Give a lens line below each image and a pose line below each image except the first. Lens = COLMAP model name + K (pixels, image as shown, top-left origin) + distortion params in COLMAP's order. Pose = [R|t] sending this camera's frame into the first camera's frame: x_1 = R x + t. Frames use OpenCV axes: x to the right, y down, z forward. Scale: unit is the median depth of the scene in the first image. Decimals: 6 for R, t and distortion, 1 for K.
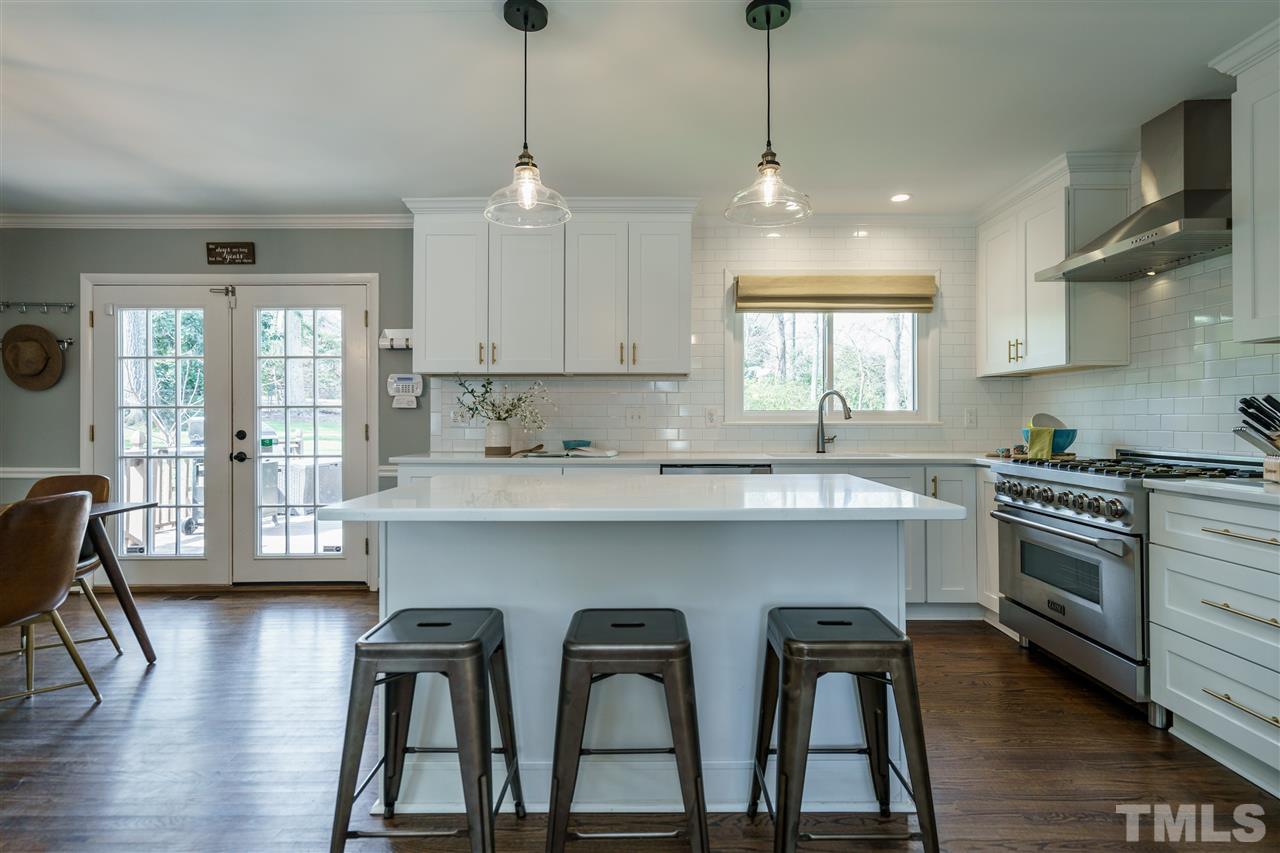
lens RADIAL K [[641.4, 0, 644.3], [0, 641.4, 411.4], [0, 0, 1]] dist [0.003990, 0.001882]
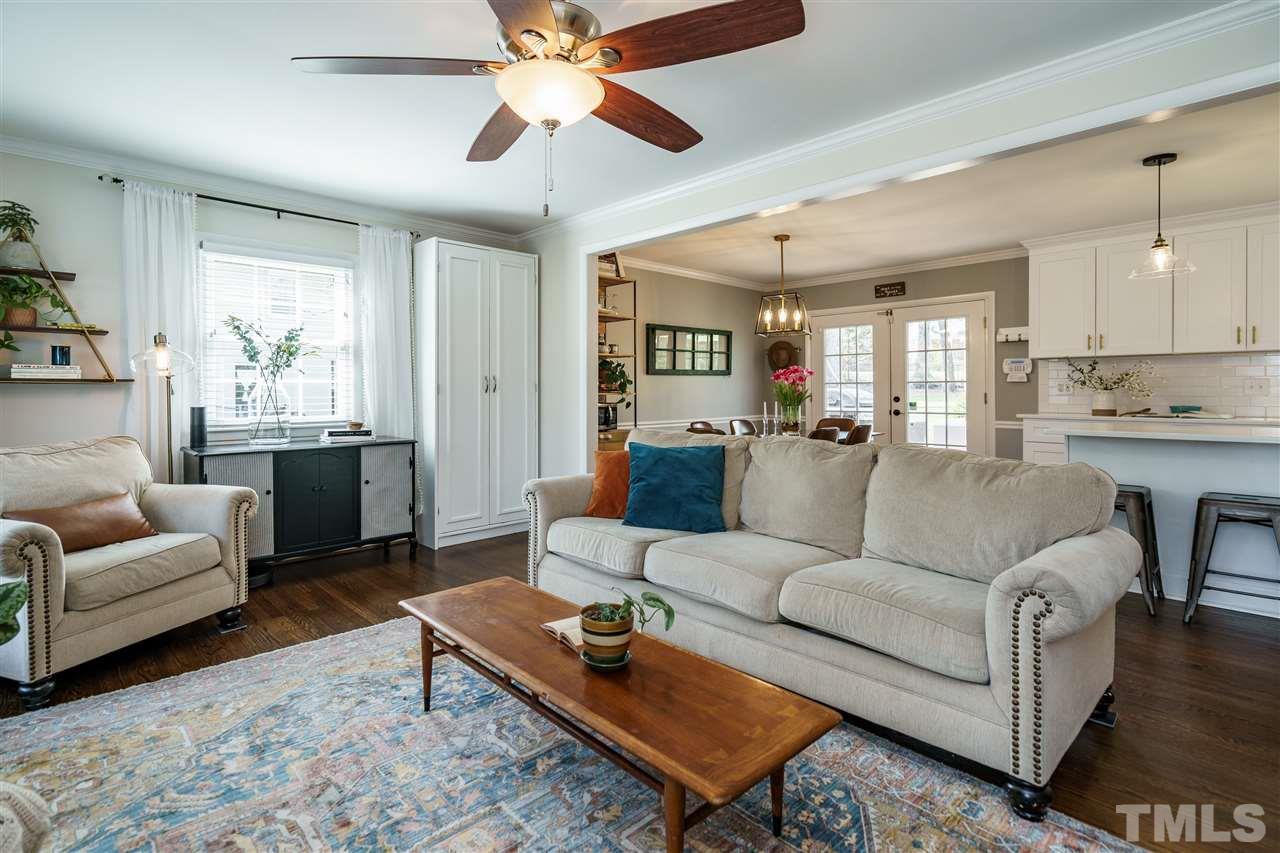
lens RADIAL K [[613.8, 0, 561.7], [0, 613.8, 391.6], [0, 0, 1]] dist [-0.001789, -0.000509]
pose [[0.646536, 0.000040, -0.762883, 0.019237], [0.011787, 0.999880, 0.010042, -0.009500], [0.762792, -0.015485, 0.646458, -0.700066]]
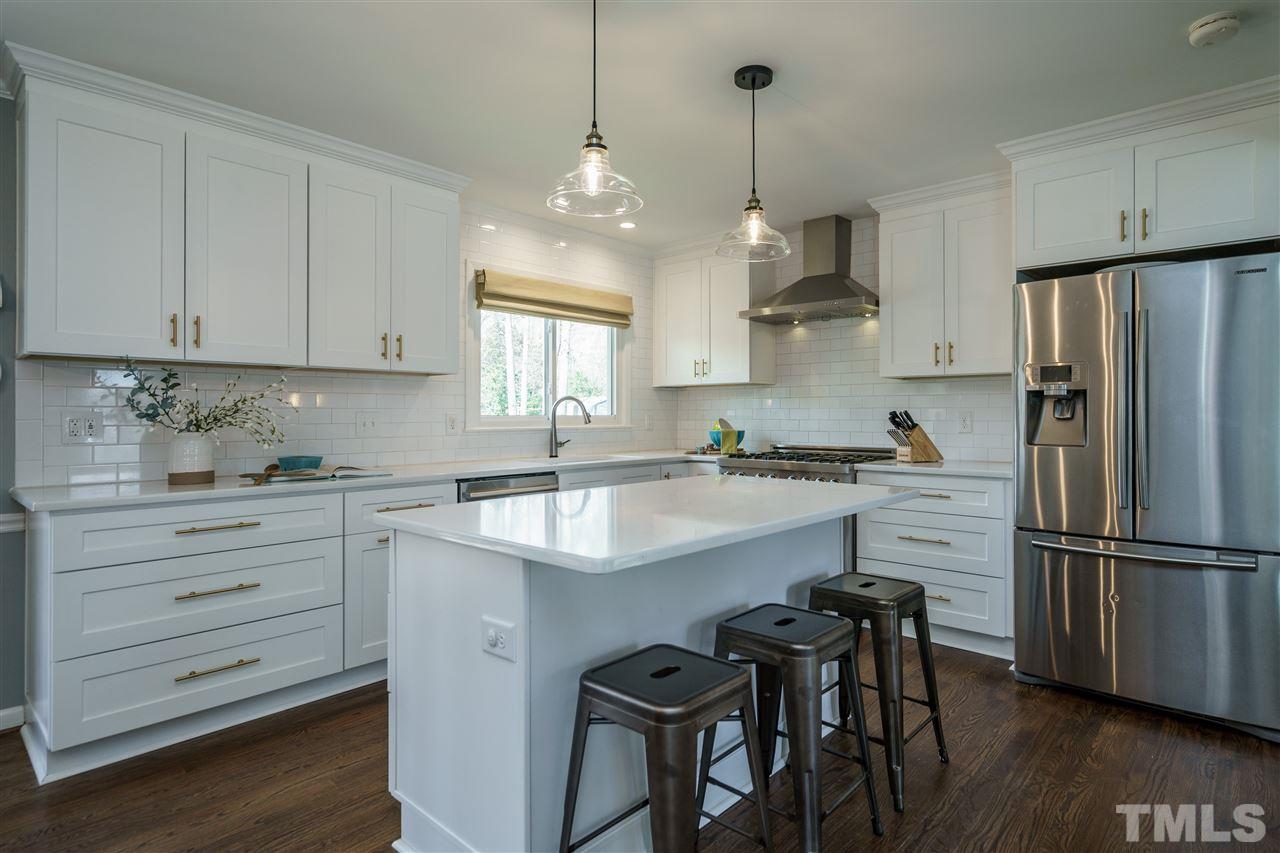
lens RADIAL K [[682.2, 0, 667.7], [0, 682.2, 413.2], [0, 0, 1]] dist [-0.000331, 0.000414]
pose [[0.655742, 0.000068, 0.754985, -0.426867], [-0.006990, 0.999958, 0.005982, -0.012940], [-0.754953, -0.009200, 0.655714, 0.160053]]
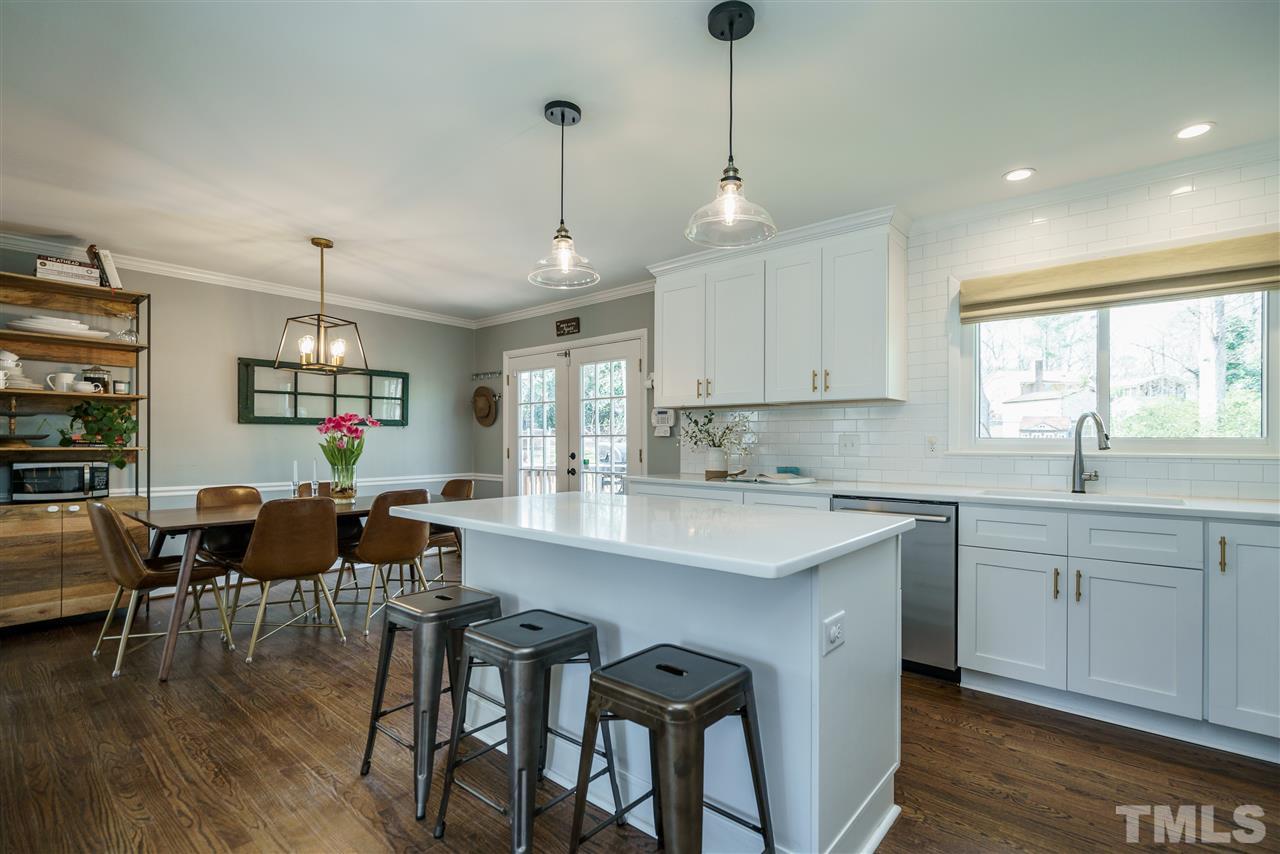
lens RADIAL K [[588.3, 0, 655.5], [0, 588.3, 438.9], [0, 0, 1]] dist [0.000411, 0.000386]
pose [[0.769706, -0.000539, -0.638399, 0.340221], [0.003073, 0.999991, 0.002861, -0.003886], [0.638391, -0.004164, 0.769701, 0.134063]]
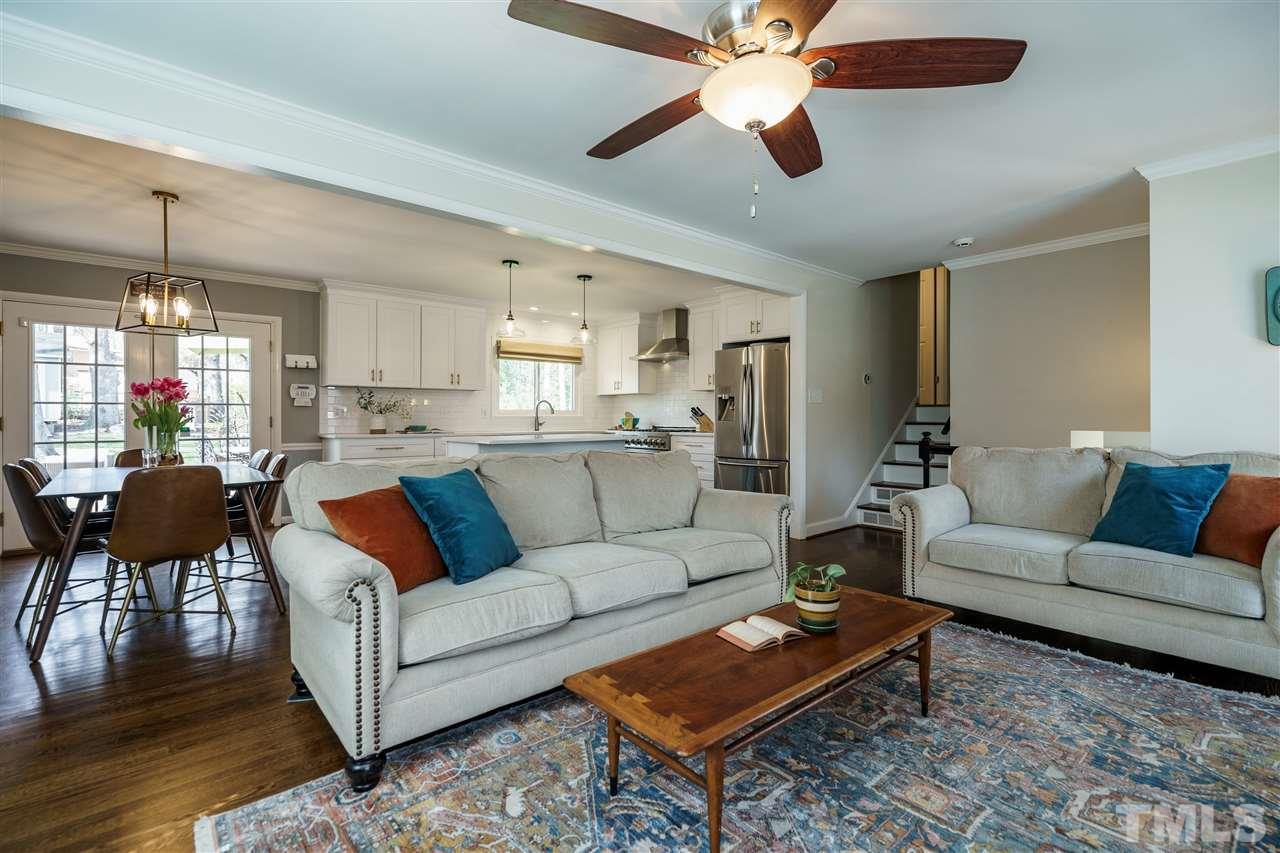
lens RADIAL K [[607.6, 0, 661.3], [0, 607.6, 410.0], [0, 0, 1]] dist [0.001896, 0.000031]
pose [[0.727710, 0.007973, 0.685838, -0.770824], [-0.005918, 0.999968, -0.005346, 0.006635], [-0.685859, -0.000168, 0.727734, -0.682388]]
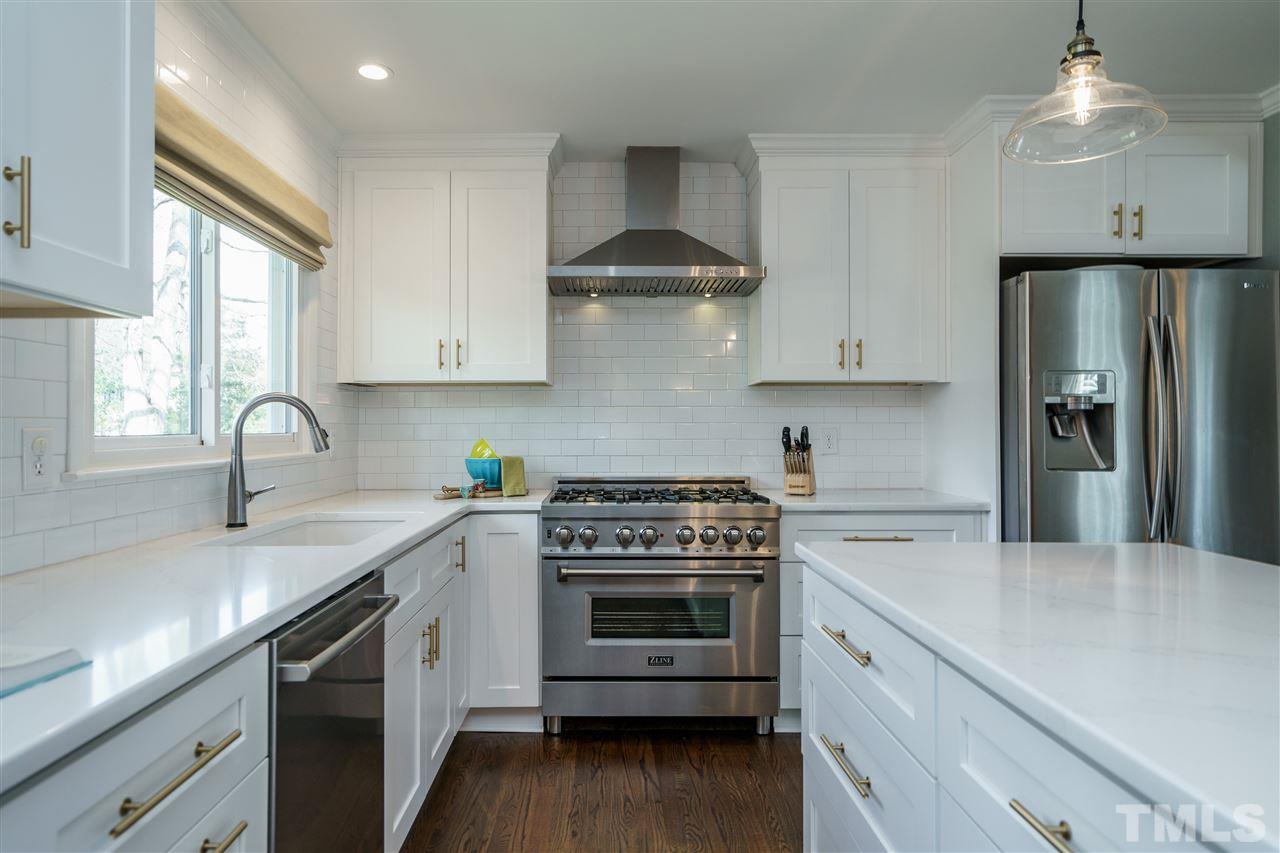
lens RADIAL K [[761.9, 0, 616.7], [0, 761.9, 421.8], [0, 0, 1]] dist [0.000876, 0.000173]
pose [[-0.019180, 0.008904, 0.999776, -0.279394], [-0.011647, 0.999891, -0.009129, -0.008742], [-0.999748, -0.011819, -0.019074, 0.751114]]
